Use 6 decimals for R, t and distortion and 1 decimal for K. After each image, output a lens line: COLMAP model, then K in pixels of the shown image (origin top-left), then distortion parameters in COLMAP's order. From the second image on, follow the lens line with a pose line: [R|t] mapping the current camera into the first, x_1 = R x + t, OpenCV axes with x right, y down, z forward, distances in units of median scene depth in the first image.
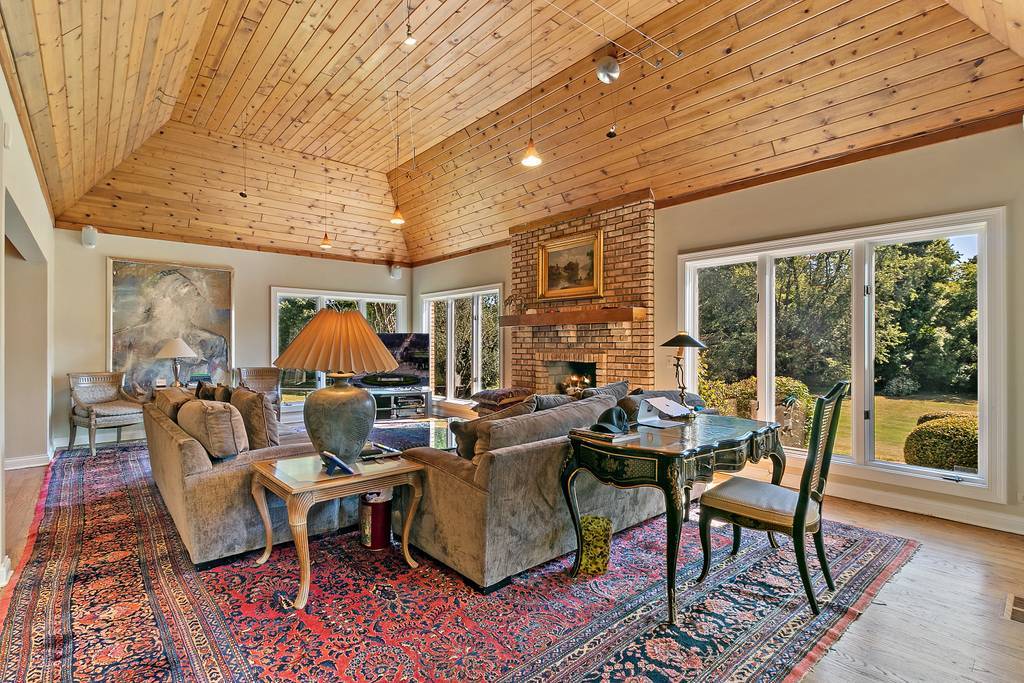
lens RADIAL K [[480.8, 0, 507.8], [0, 480.8, 343.9], [0, 0, 1]] dist [0.000784, 0.000238]
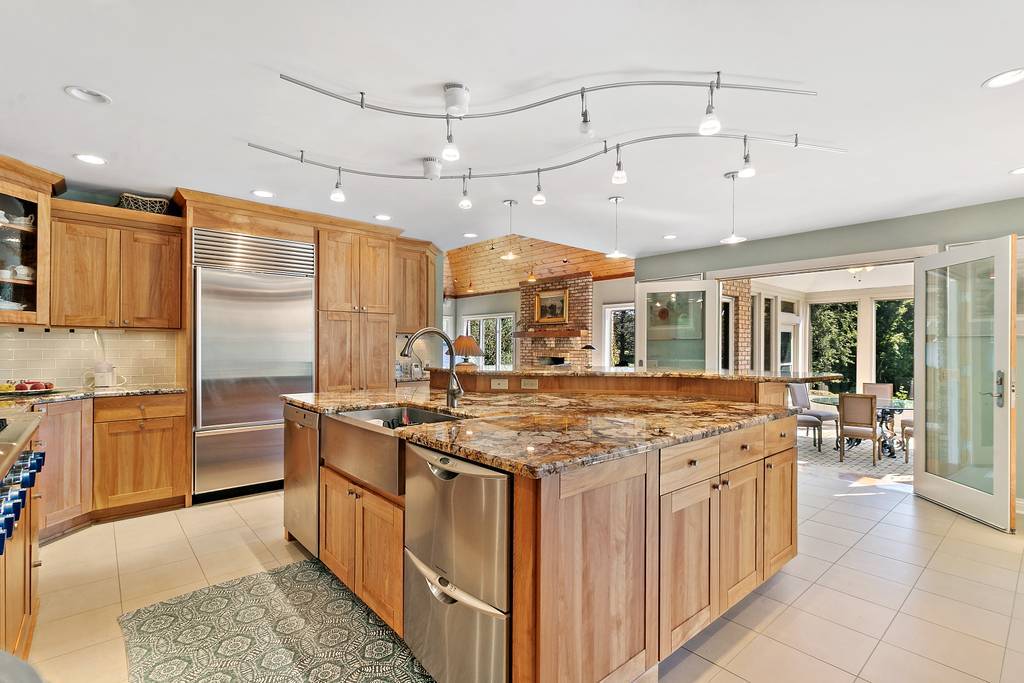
lens RADIAL K [[480.8, 0, 514.0], [0, 480.8, 347.0], [0, 0, 1]] dist [0.000784, 0.000238]
pose [[0.999894, 0.005383, 0.013492, -0.044322], [-0.005420, 0.999982, 0.002660, -0.006670], [-0.013477, -0.002733, 0.999905, -0.886604]]
